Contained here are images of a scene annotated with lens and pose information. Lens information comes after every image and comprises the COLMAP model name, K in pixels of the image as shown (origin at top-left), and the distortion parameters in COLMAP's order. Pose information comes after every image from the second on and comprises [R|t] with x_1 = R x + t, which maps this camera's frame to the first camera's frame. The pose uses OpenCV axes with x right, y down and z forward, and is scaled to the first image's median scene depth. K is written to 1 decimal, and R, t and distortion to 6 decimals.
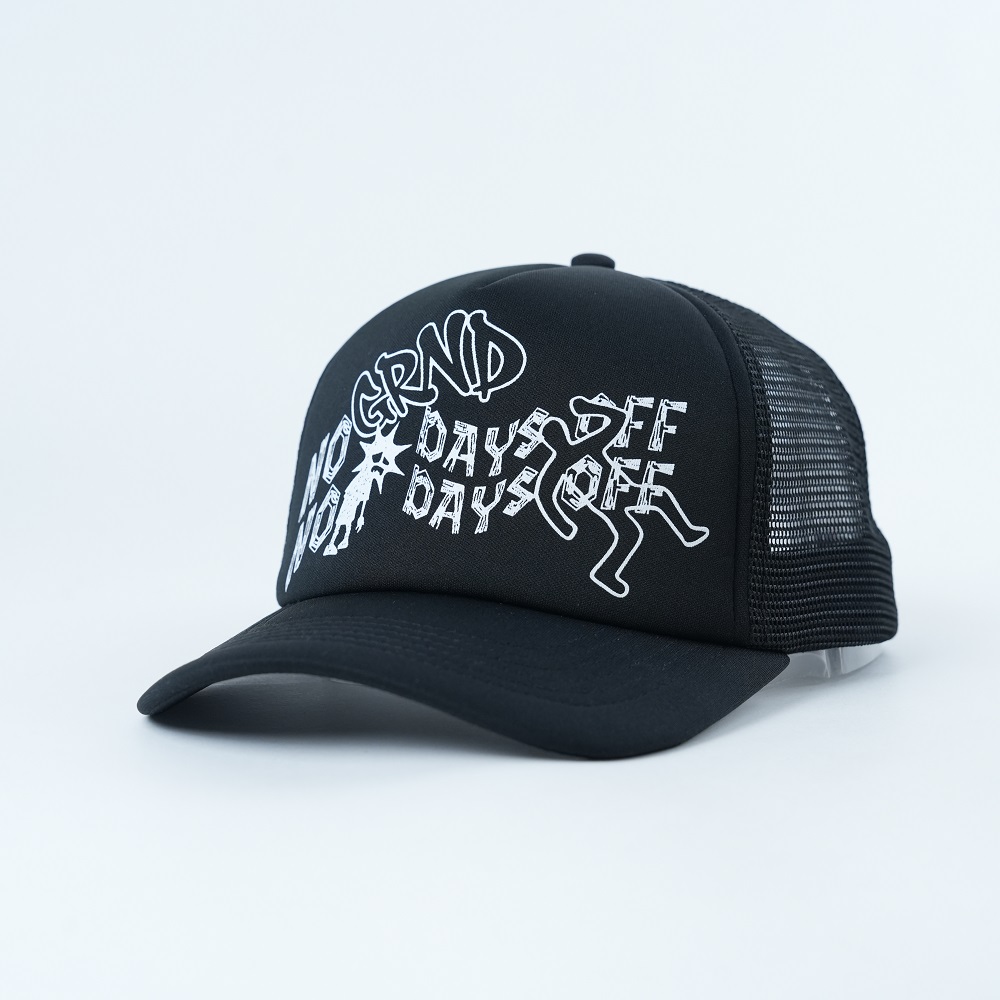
lens RADIAL K [[2955.7, 0, 500.4], [0, 2955.7, 502.3], [0, 0, 1]] dist [-0.009950, 0.000000]
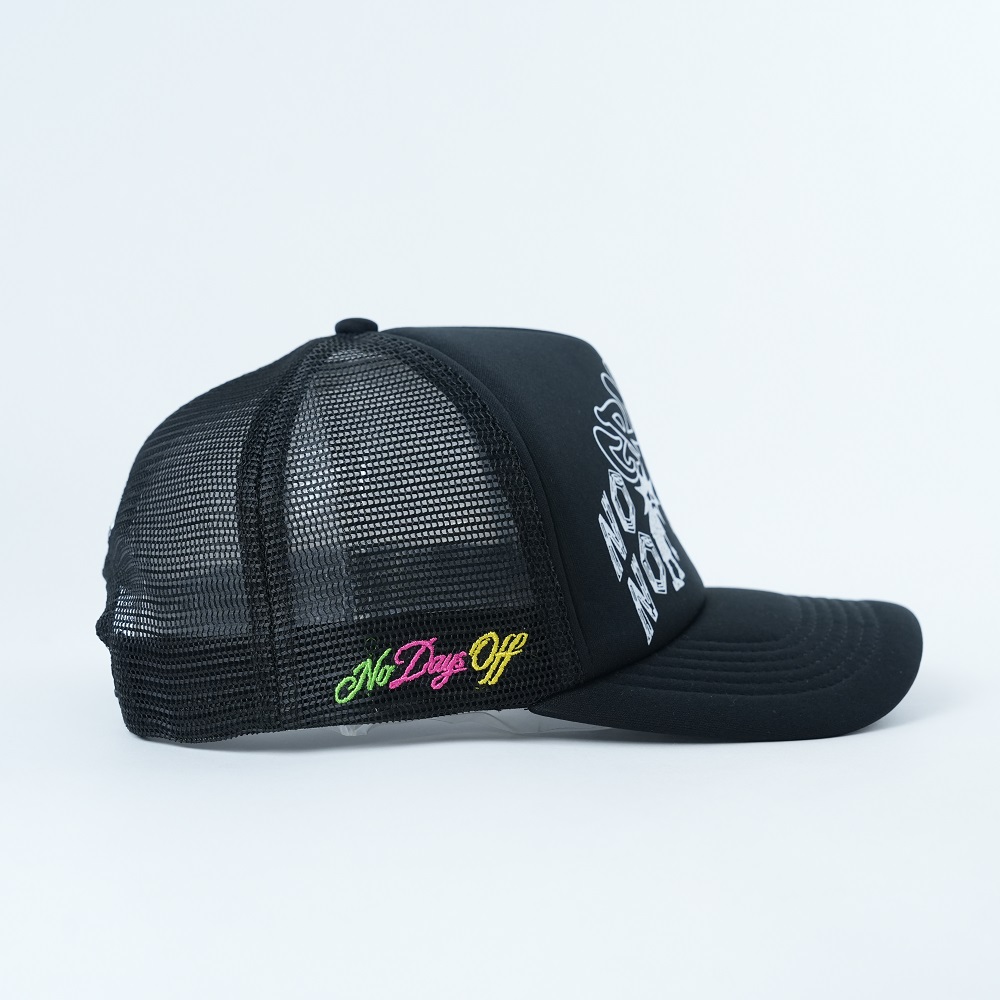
lens RADIAL K [[2955.7, 0, 499.9], [0, 2955.7, 500.0], [0, 0, 1]] dist [-0.009950, 0.000000]
pose [[-0.493619, -0.090099, 0.864999, -0.976599], [0.119475, 0.978163, 0.170065, -0.209584], [-0.861433, 0.187293, -0.472075, 1.588137]]
